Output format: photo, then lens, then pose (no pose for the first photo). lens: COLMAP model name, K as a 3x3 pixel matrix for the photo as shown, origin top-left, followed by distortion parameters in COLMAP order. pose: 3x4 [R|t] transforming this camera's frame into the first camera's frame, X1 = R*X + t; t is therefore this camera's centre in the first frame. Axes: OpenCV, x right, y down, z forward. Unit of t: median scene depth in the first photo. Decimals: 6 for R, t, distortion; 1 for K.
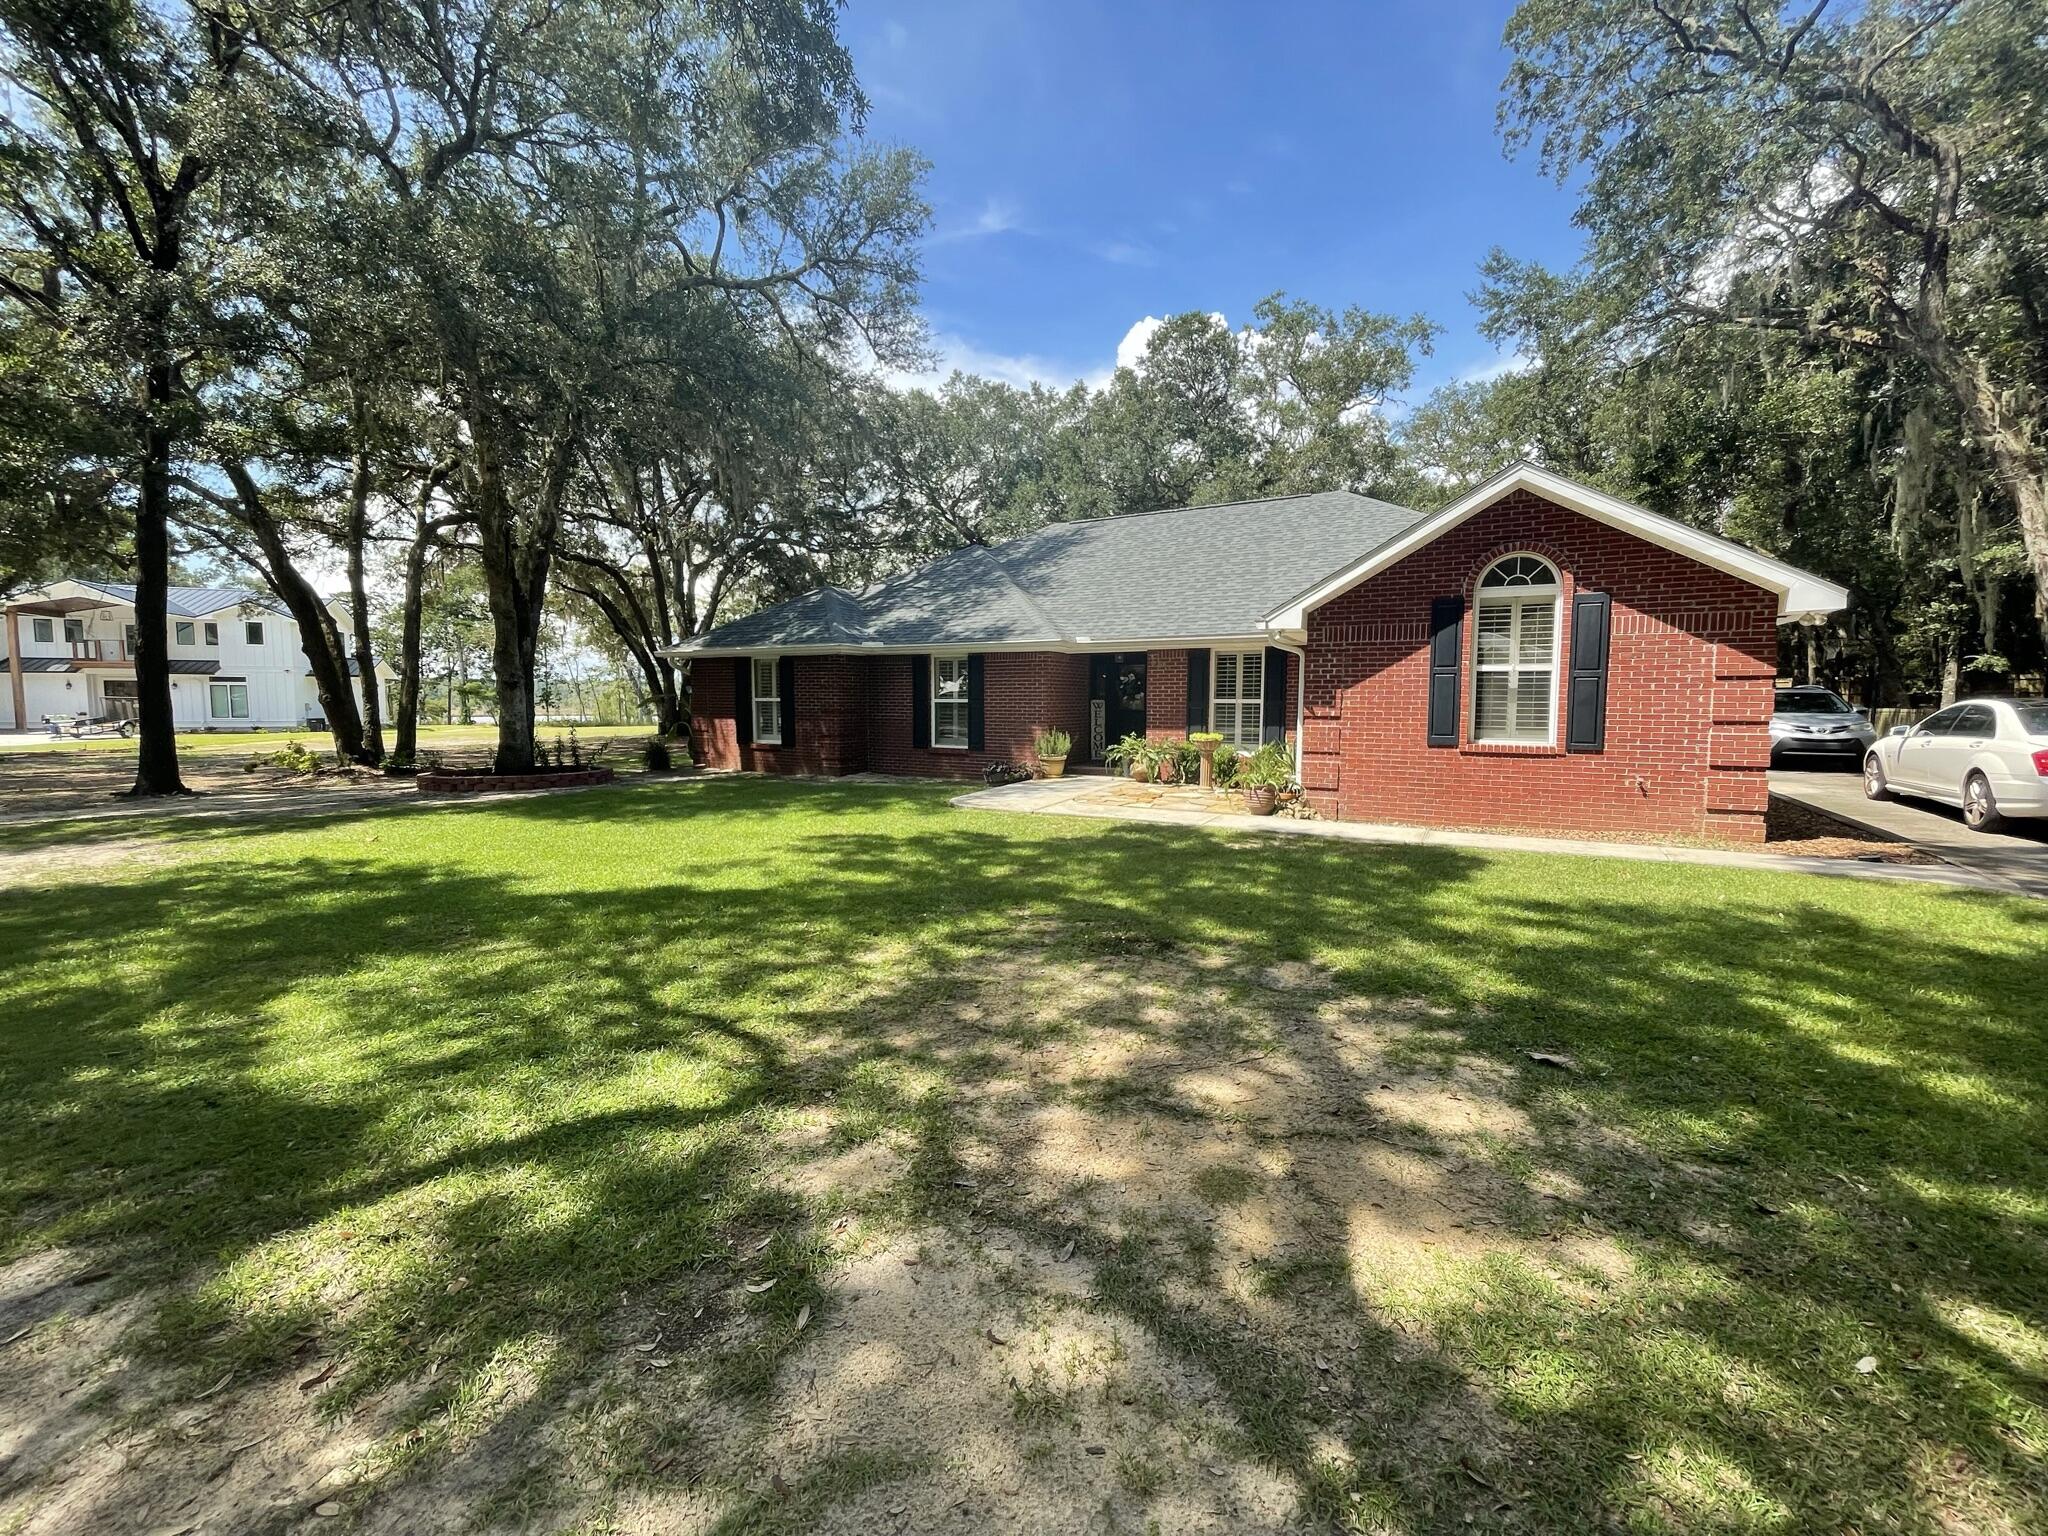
lens RADIAL K [[831.6, 0, 1012.2], [0, 831.6, 768.9], [0, 0, 1]] dist [0.000831, 0.000092]
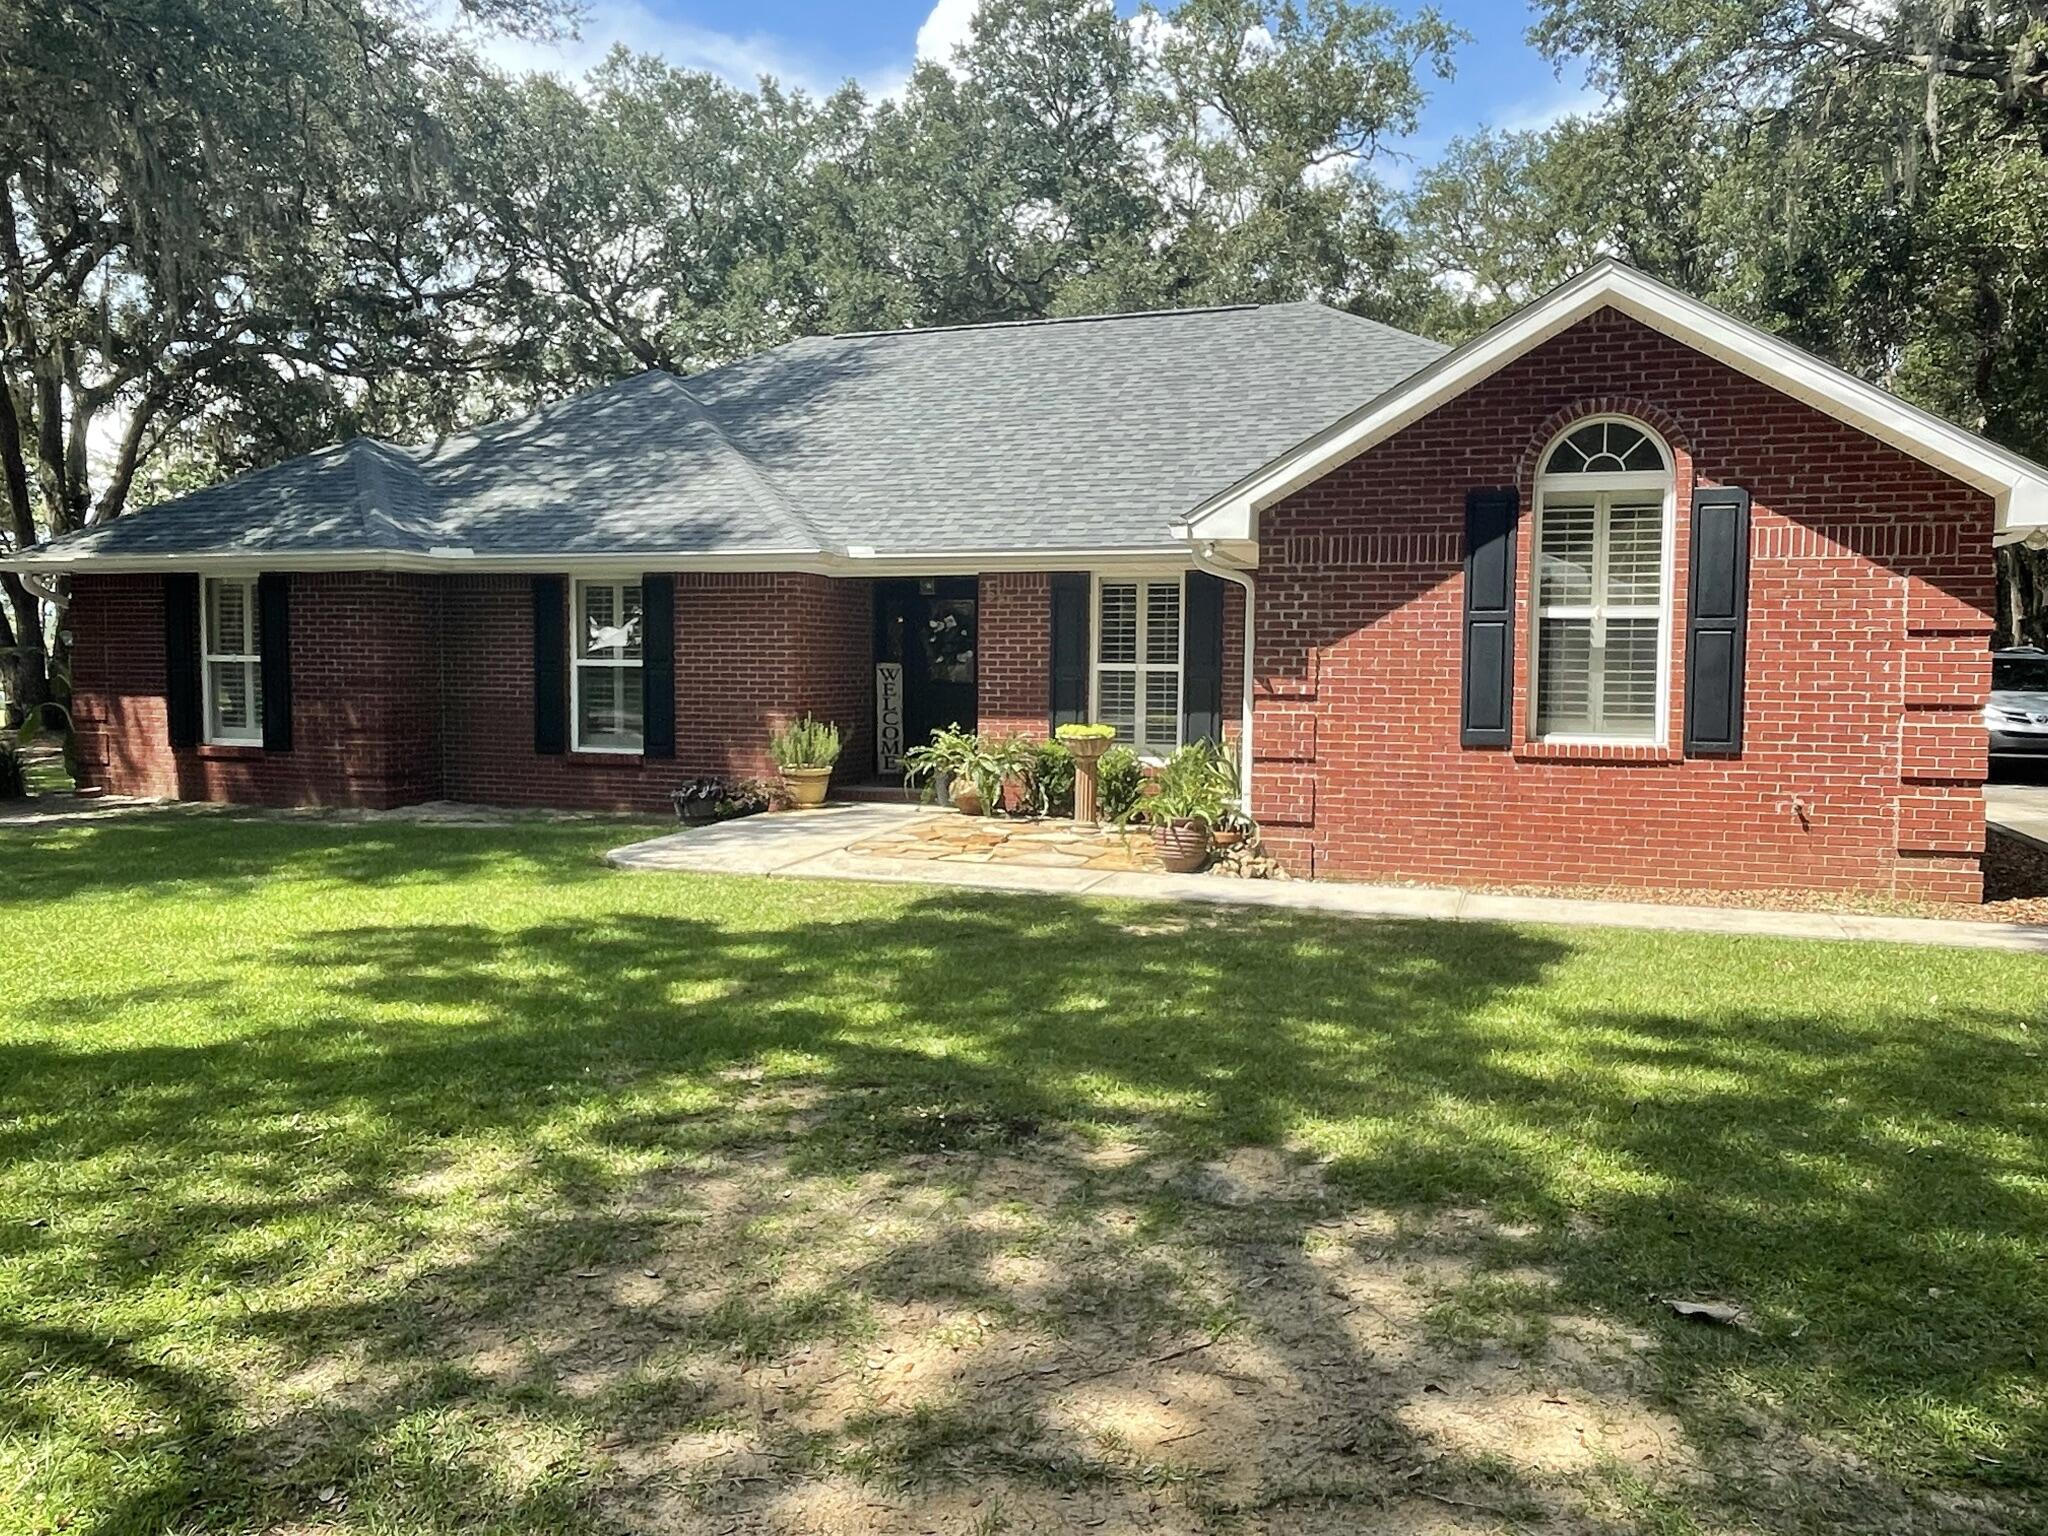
lens RADIAL K [[1488.6, 0, 1000.6], [0, 1488.6, 777.5], [0, 0, 1]] dist [0.005122, -0.010810]
pose [[0.984216, -0.007454, 0.176814, 0.003233], [0.008622, 0.999946, -0.005839, -0.002797], [-0.176761, 0.007271, 0.984227, 0.040273]]
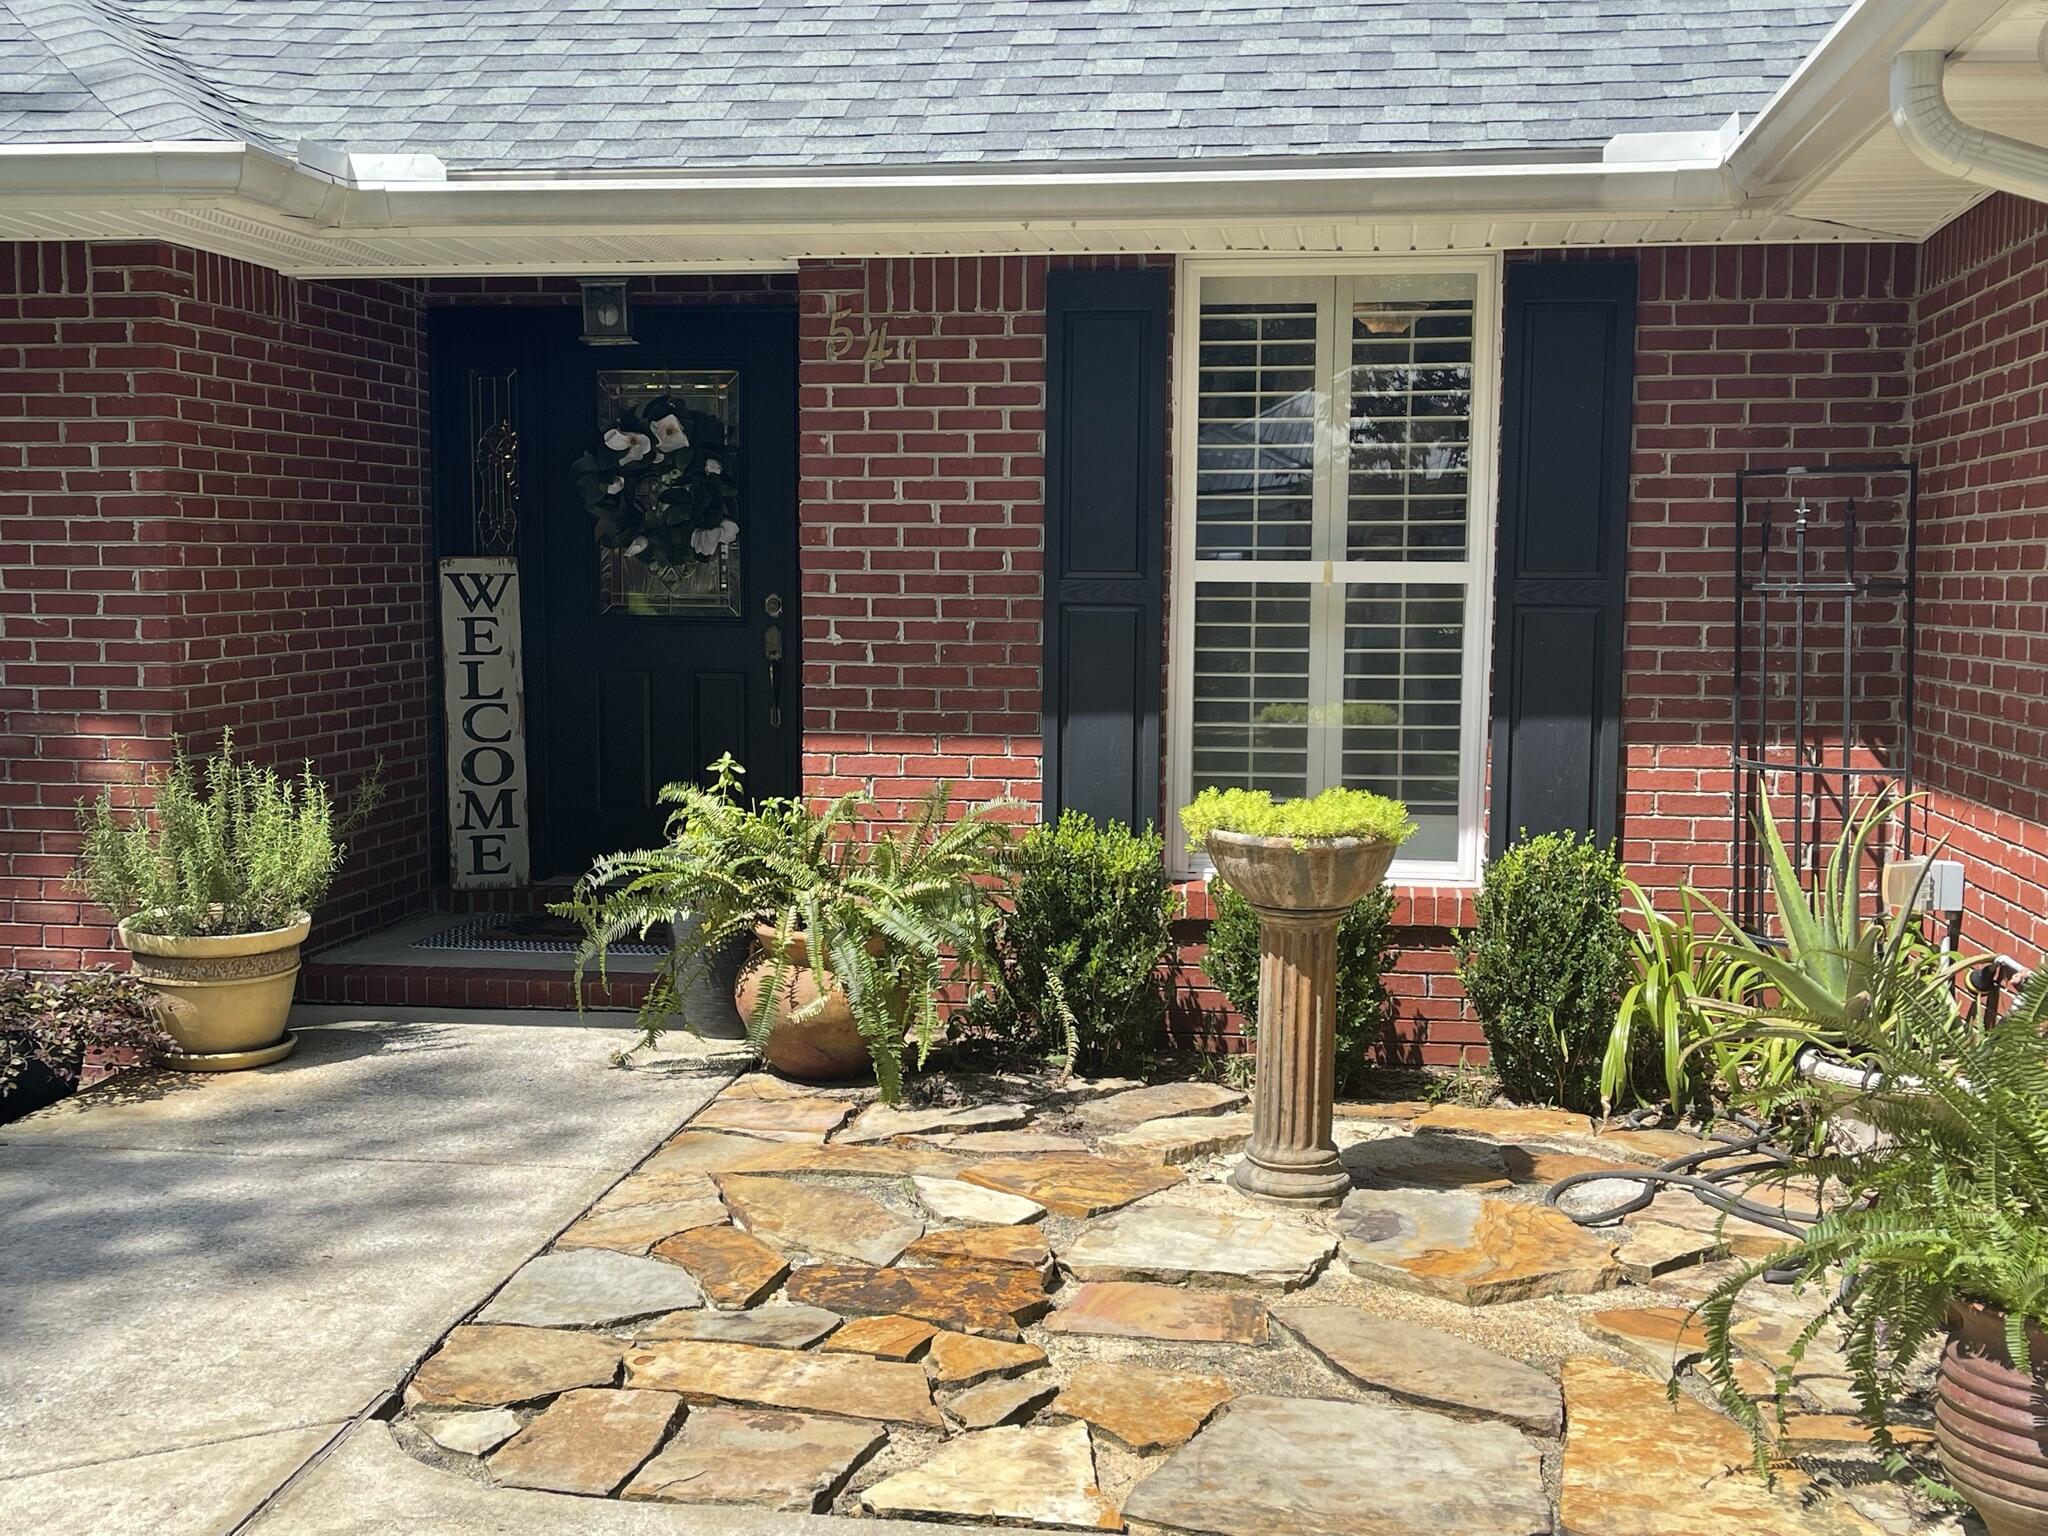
lens RADIAL K [[2300.6, 0, 1024.0], [0, 2300.6, 768.0], [0, 0, 1]] dist [0.183322, -0.672093]
pose [[0.932411, -0.031111, 0.360057, 0.041985], [0.027280, 0.999504, 0.015716, -0.058552], [-0.360368, -0.004832, 0.932798, 0.674390]]
